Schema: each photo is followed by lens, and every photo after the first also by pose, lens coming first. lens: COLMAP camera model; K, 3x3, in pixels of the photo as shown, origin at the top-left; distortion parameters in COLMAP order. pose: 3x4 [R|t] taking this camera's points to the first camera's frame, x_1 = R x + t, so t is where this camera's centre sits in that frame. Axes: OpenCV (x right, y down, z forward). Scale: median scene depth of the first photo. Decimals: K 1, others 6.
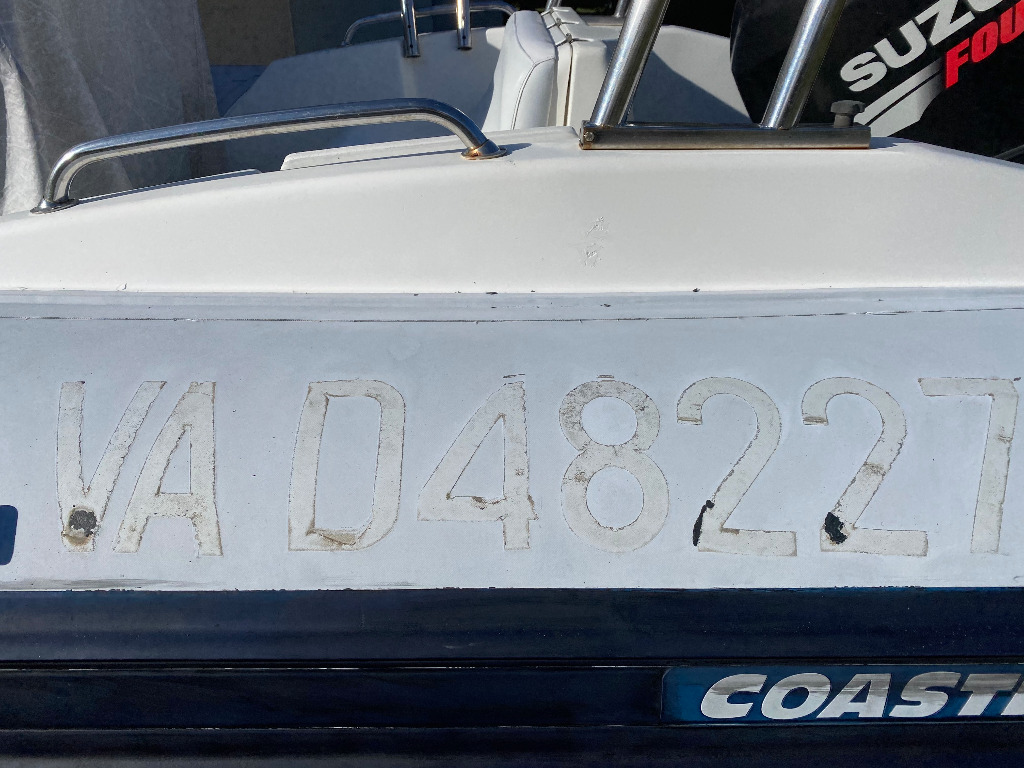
lens RADIAL K [[780.9, 0, 504.7], [0, 780.9, 391.5], [0, 0, 1]] dist [0.027352, -0.028432]
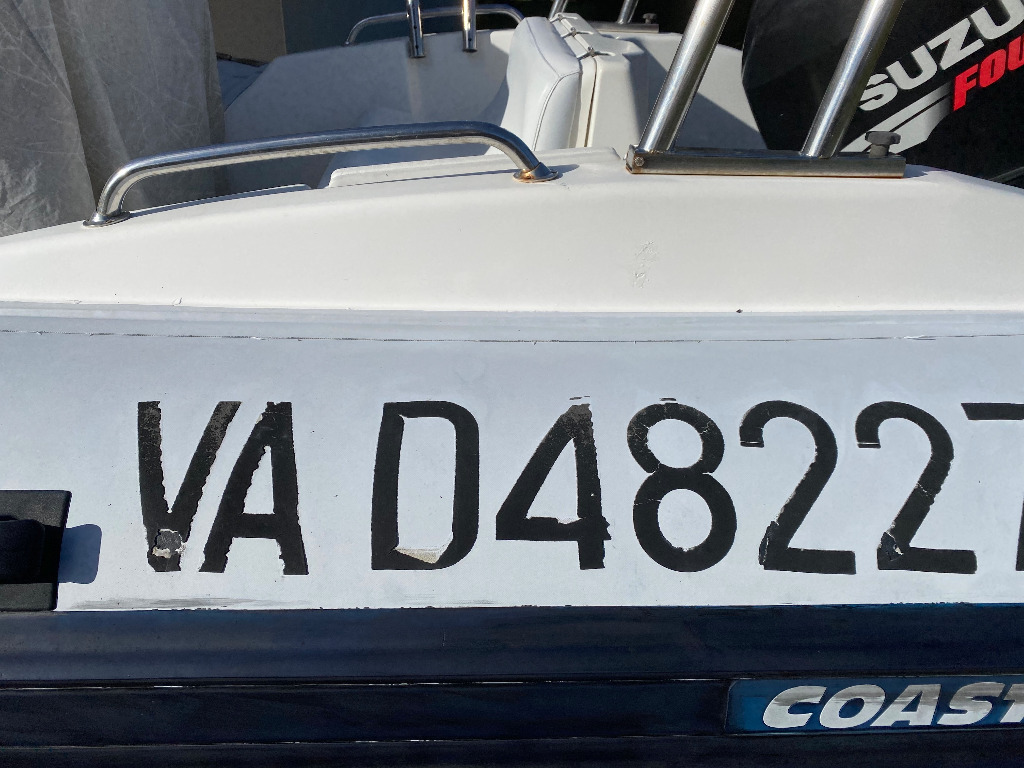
lens RADIAL K [[780.9, 0, 510.0], [0, 780.9, 384.1], [0, 0, 1]] dist [0.027352, -0.028432]
pose [[0.999082, 0.007825, 0.042127, -0.103704], [-0.007960, 0.999964, 0.003039, -0.034026], [-0.042101, -0.003371, 0.999108, -0.025925]]
